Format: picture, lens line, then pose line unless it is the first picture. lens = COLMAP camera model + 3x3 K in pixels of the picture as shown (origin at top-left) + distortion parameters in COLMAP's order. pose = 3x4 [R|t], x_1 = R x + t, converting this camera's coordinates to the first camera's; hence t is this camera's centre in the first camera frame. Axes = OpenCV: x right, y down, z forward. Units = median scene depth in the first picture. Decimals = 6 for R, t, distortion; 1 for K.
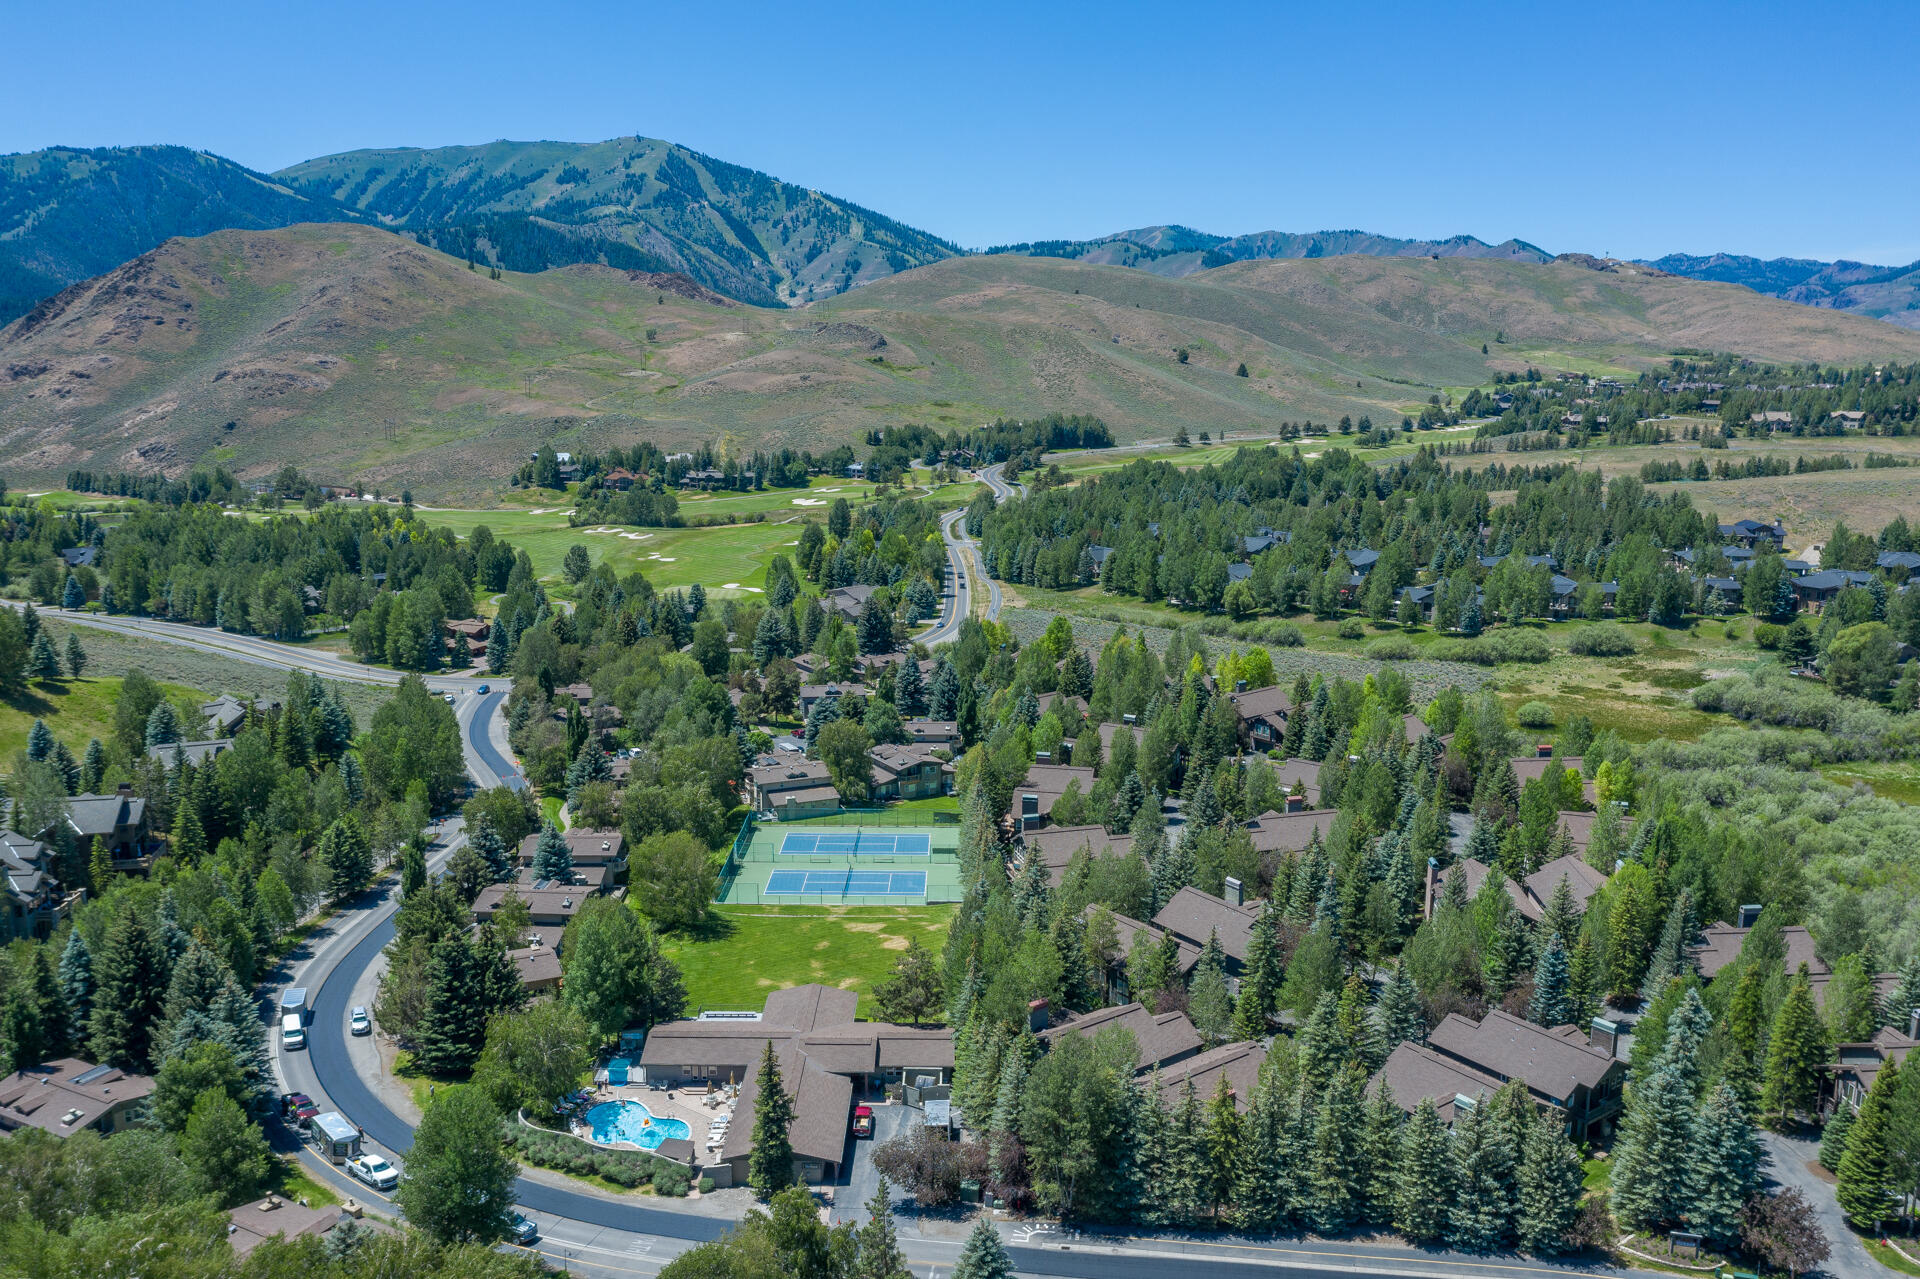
lens RADIAL K [[1511.4, 0, 960.0], [0, 1511.4, 639.5], [0, 0, 1]] dist [-0.017915, 0.013802]
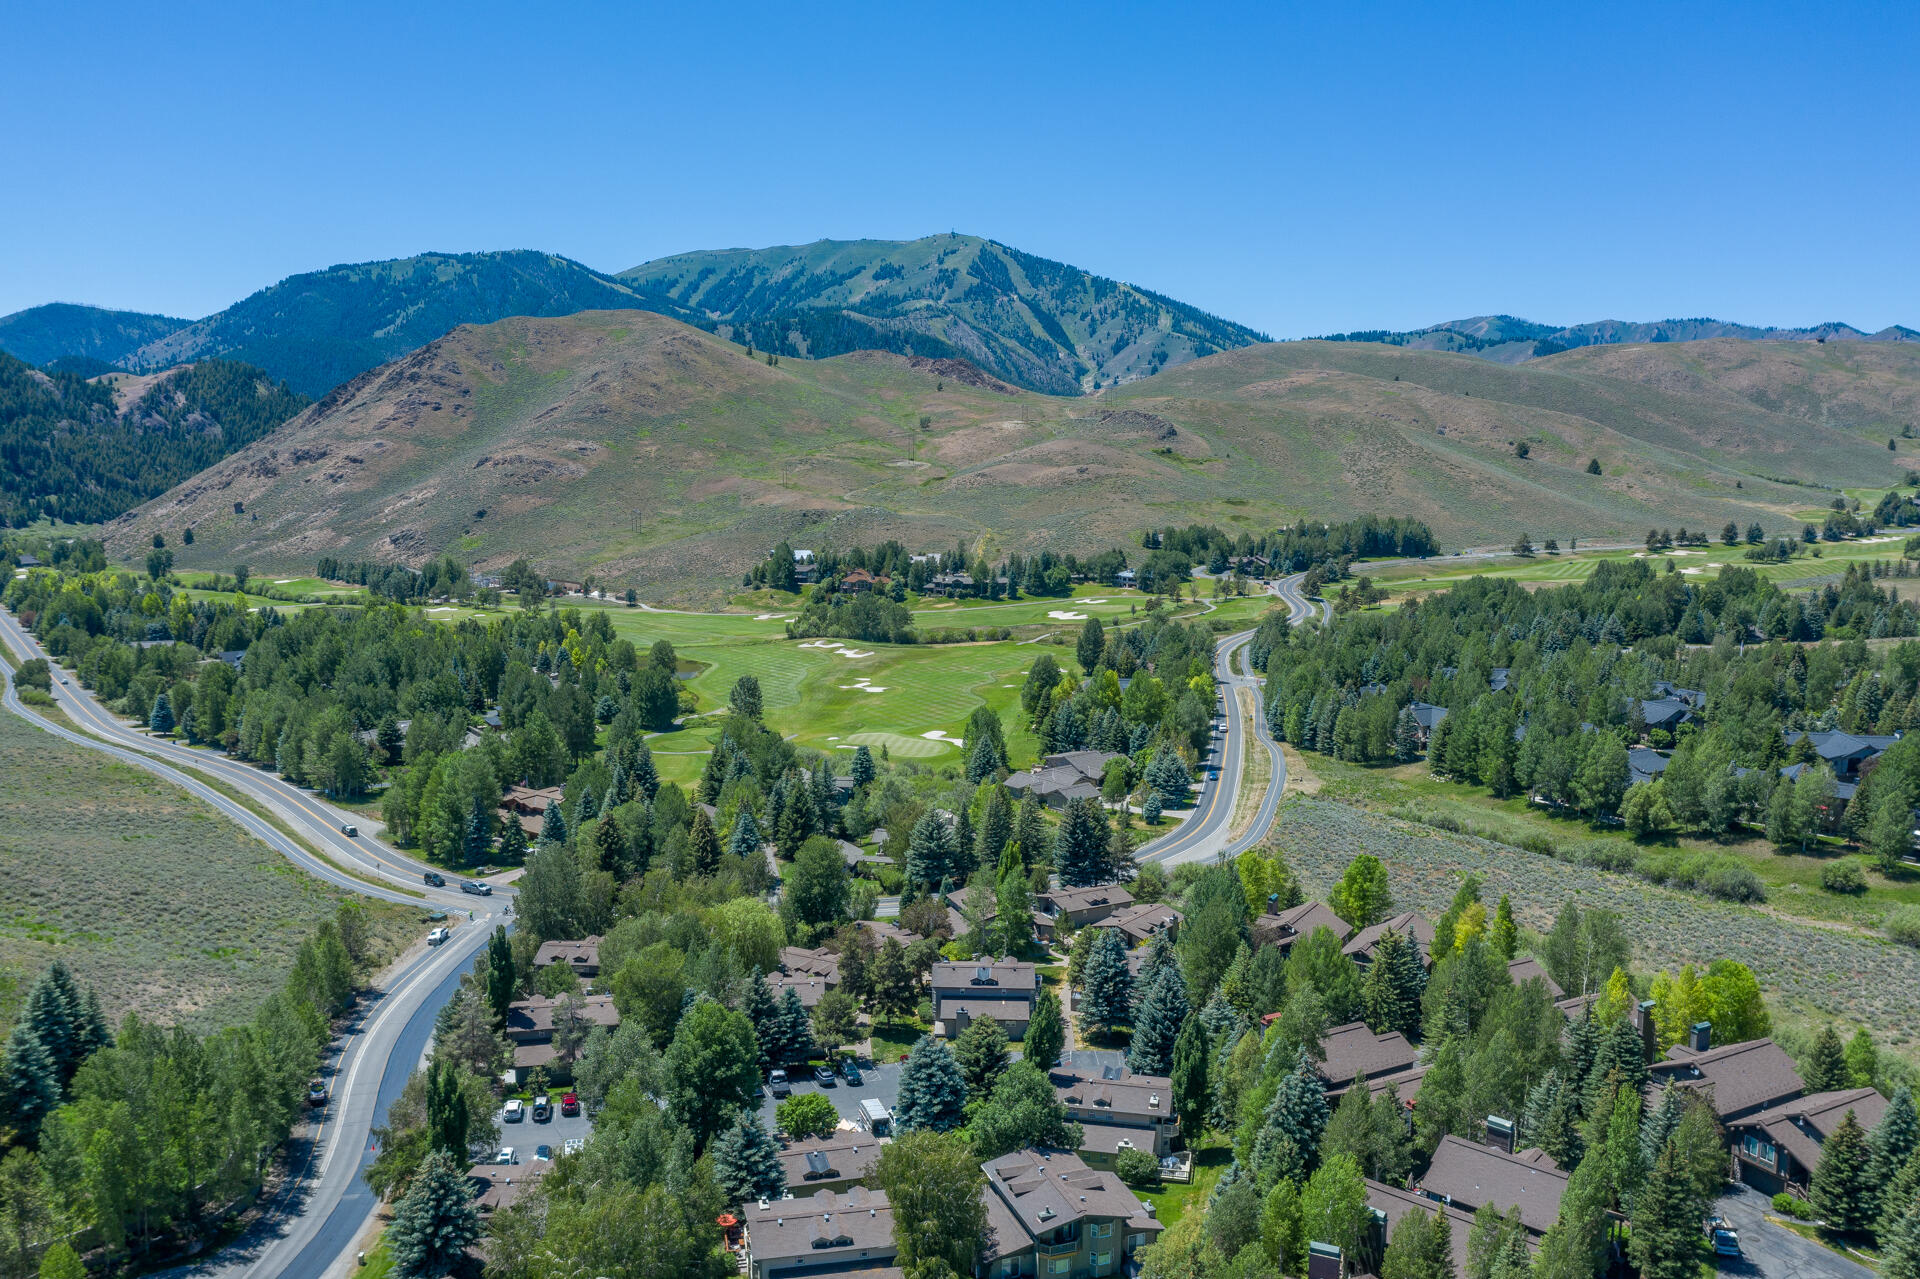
lens RADIAL K [[1511.4, 0, 960.0], [0, 1511.4, 639.5], [0, 0, 1]] dist [-0.017915, 0.013802]
pose [[0.979826, 0.031731, -0.197317, 0.009646], [-0.043453, 0.997521, -0.055359, -0.028552], [0.195071, 0.062817, 0.978775, 0.160133]]
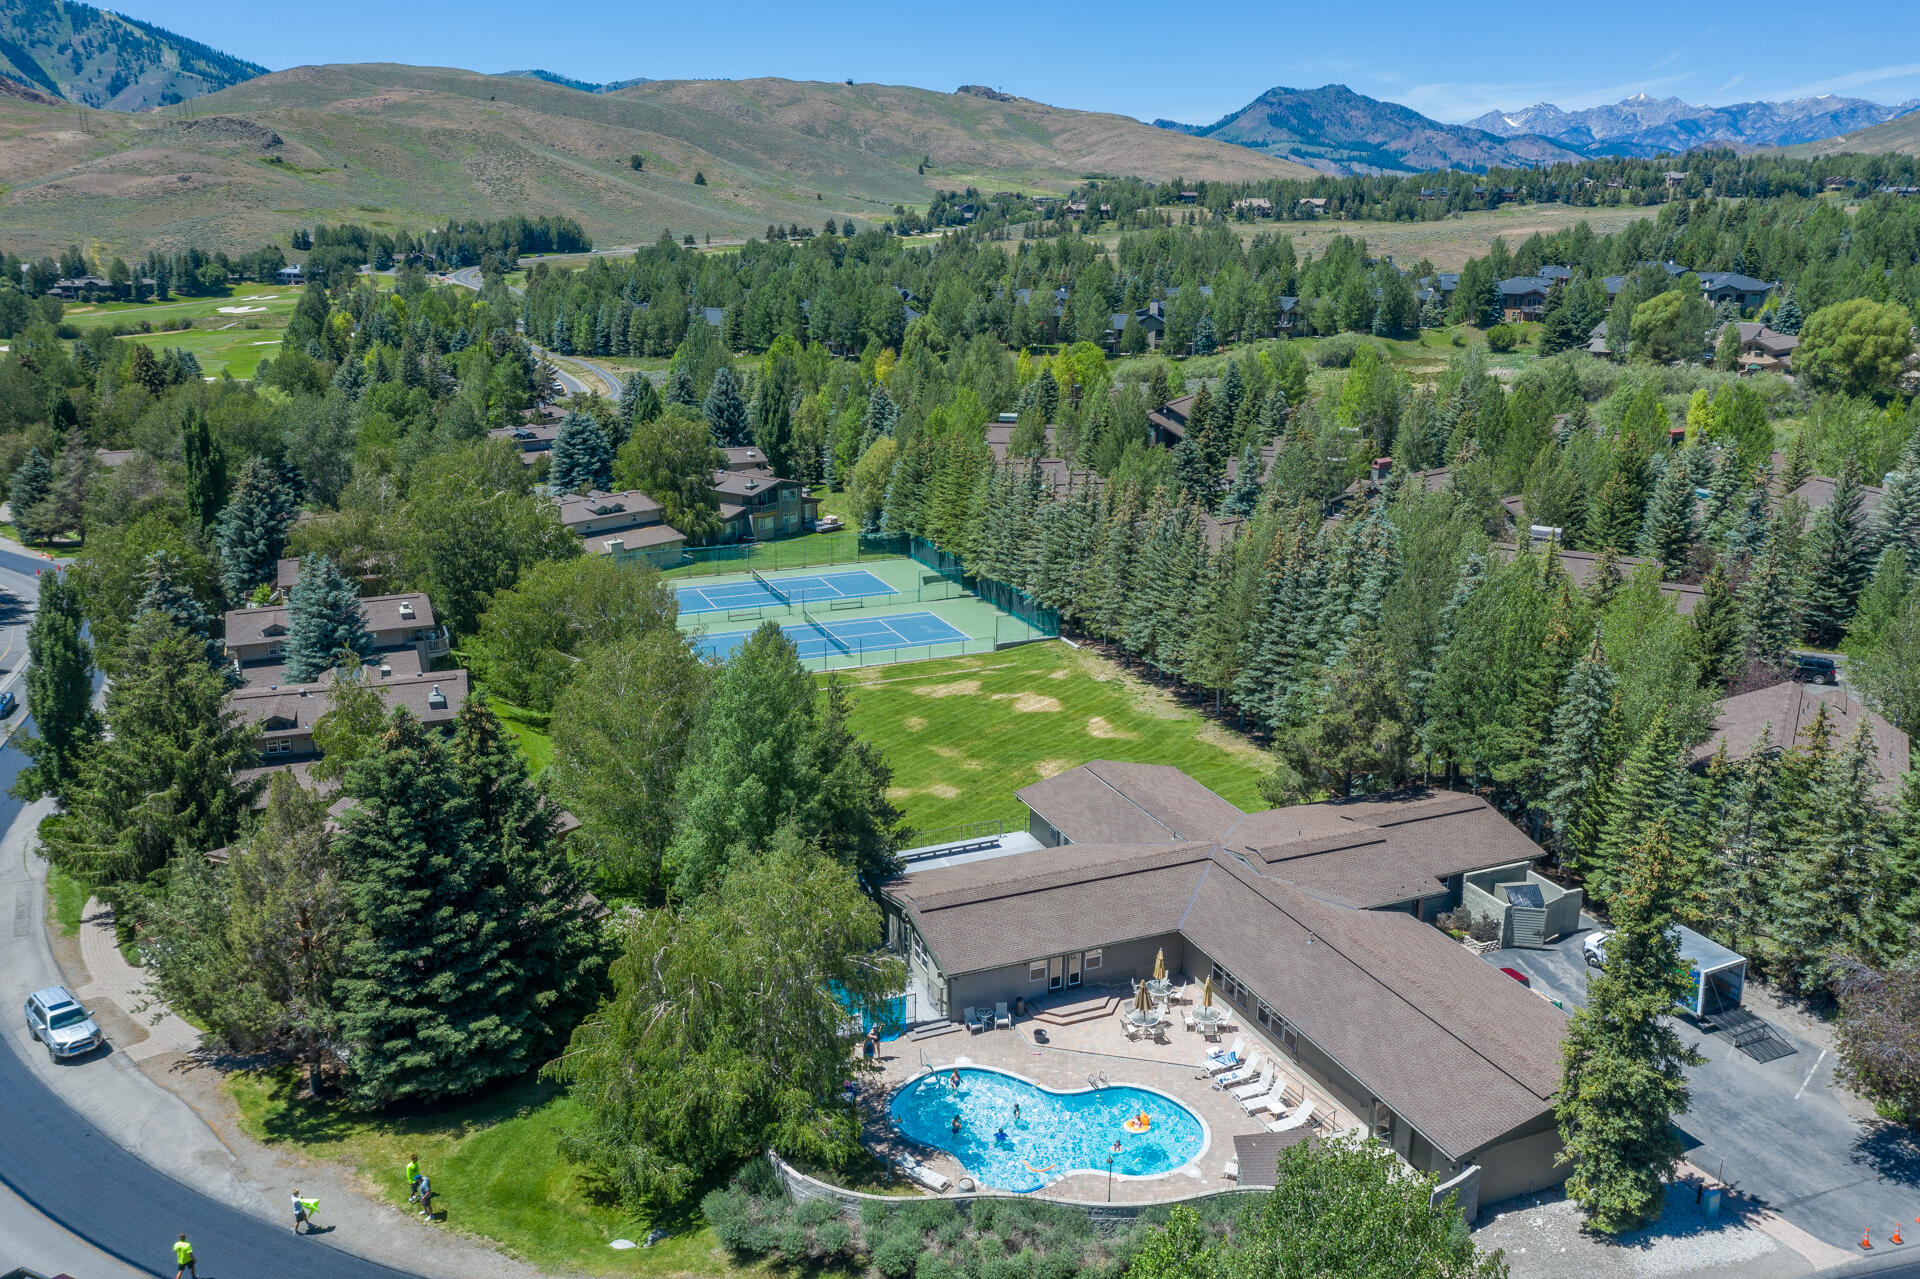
lens RADIAL K [[1505.5, 0, 960.0], [0, 1505.5, 639.5], [0, 0, 1]] dist [-0.015626, 0.004006]
pose [[0.920671, -0.110324, 0.374424, -0.068641], [0.076884, 0.991690, 0.103150, 0.029290], [-0.382692, -0.066180, 0.921503, 0.123342]]
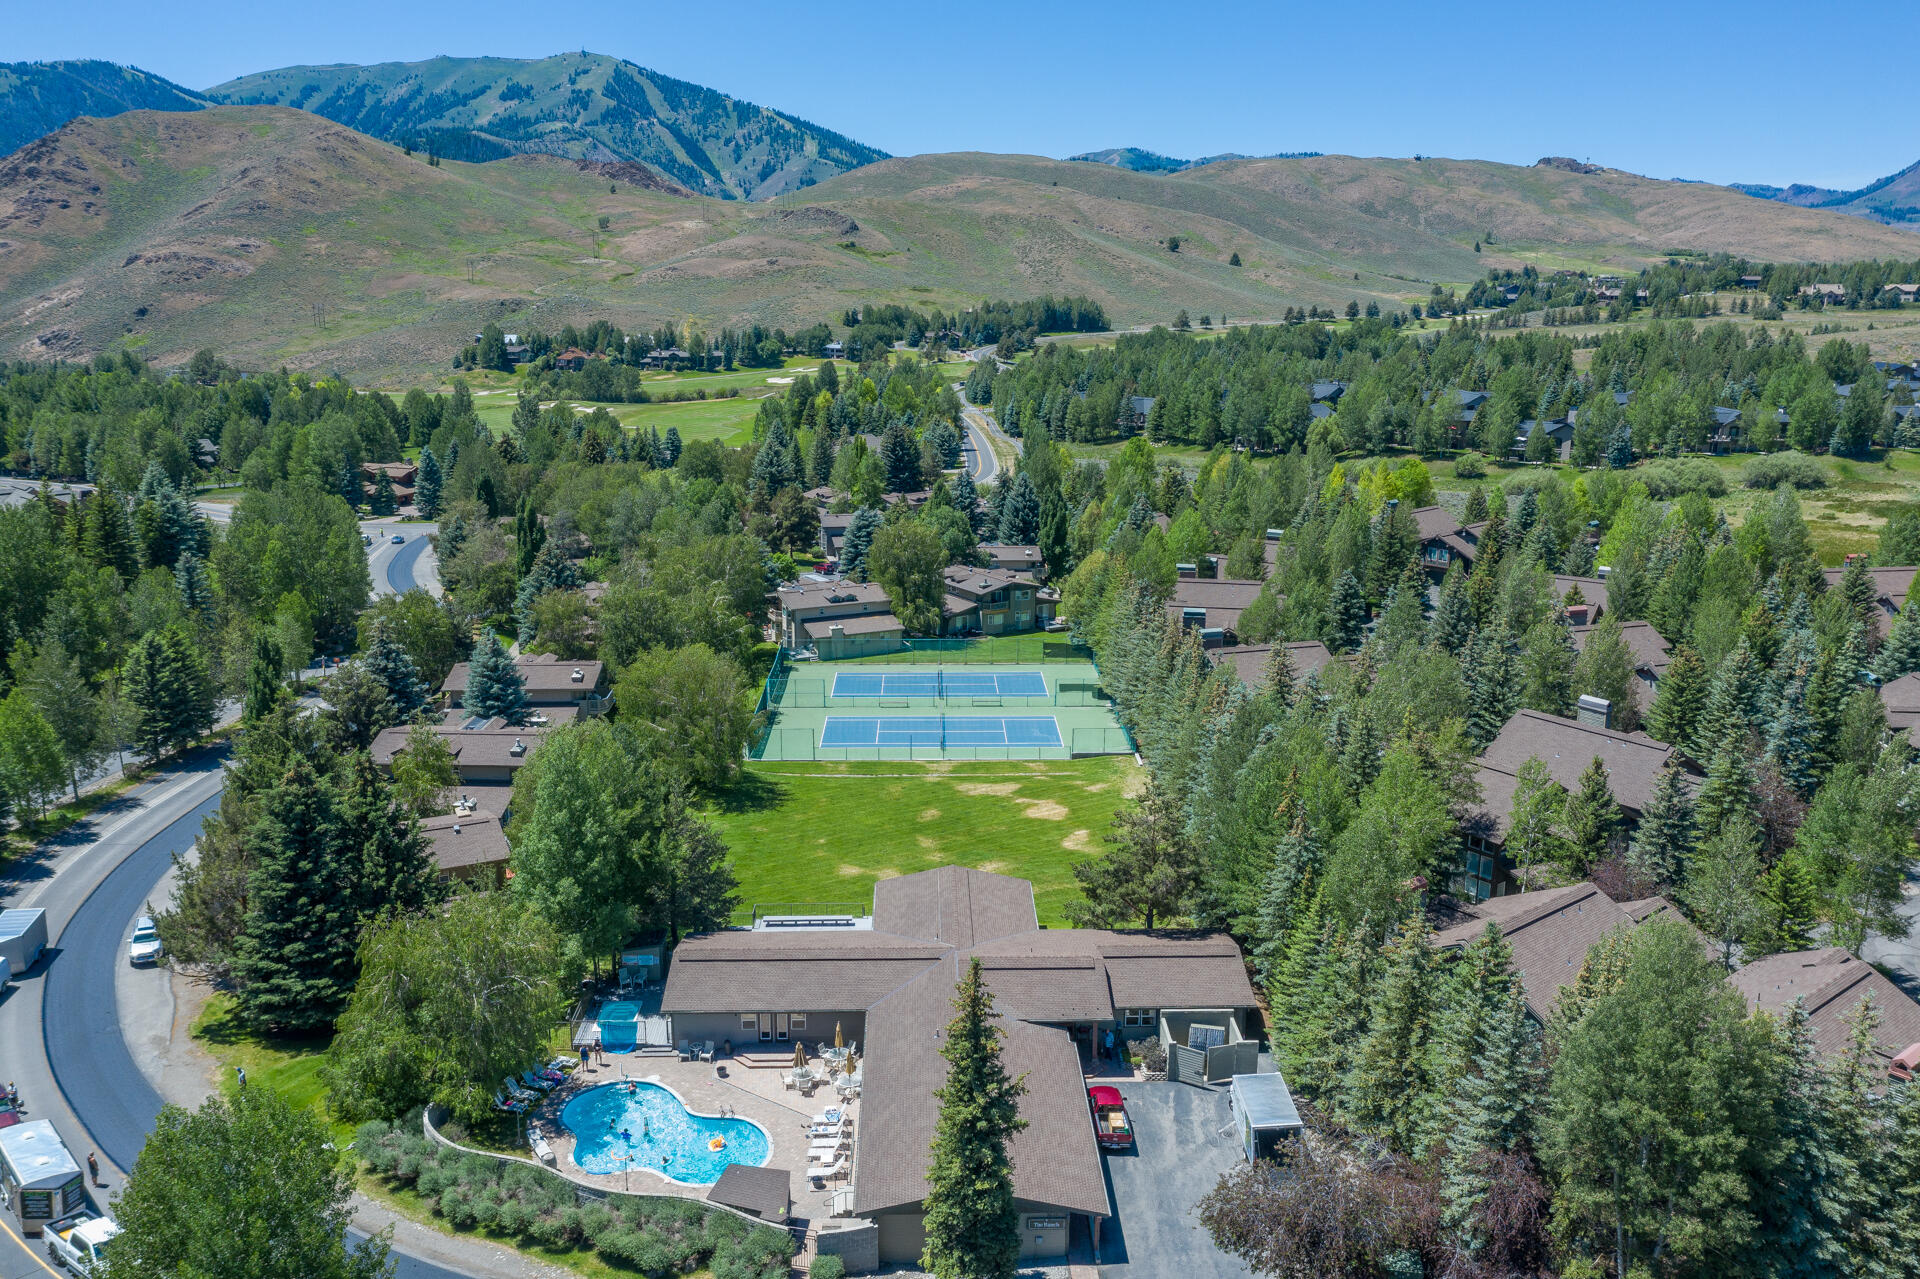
lens RADIAL K [[1505.5, 0, 960.0], [0, 1505.5, 639.5], [0, 0, 1]] dist [-0.015626, 0.004006]
pose [[0.999531, -0.008569, 0.029397, -0.023923], [0.007257, 0.998985, 0.044452, 0.025323], [-0.029749, -0.044217, 0.998579, 0.093810]]
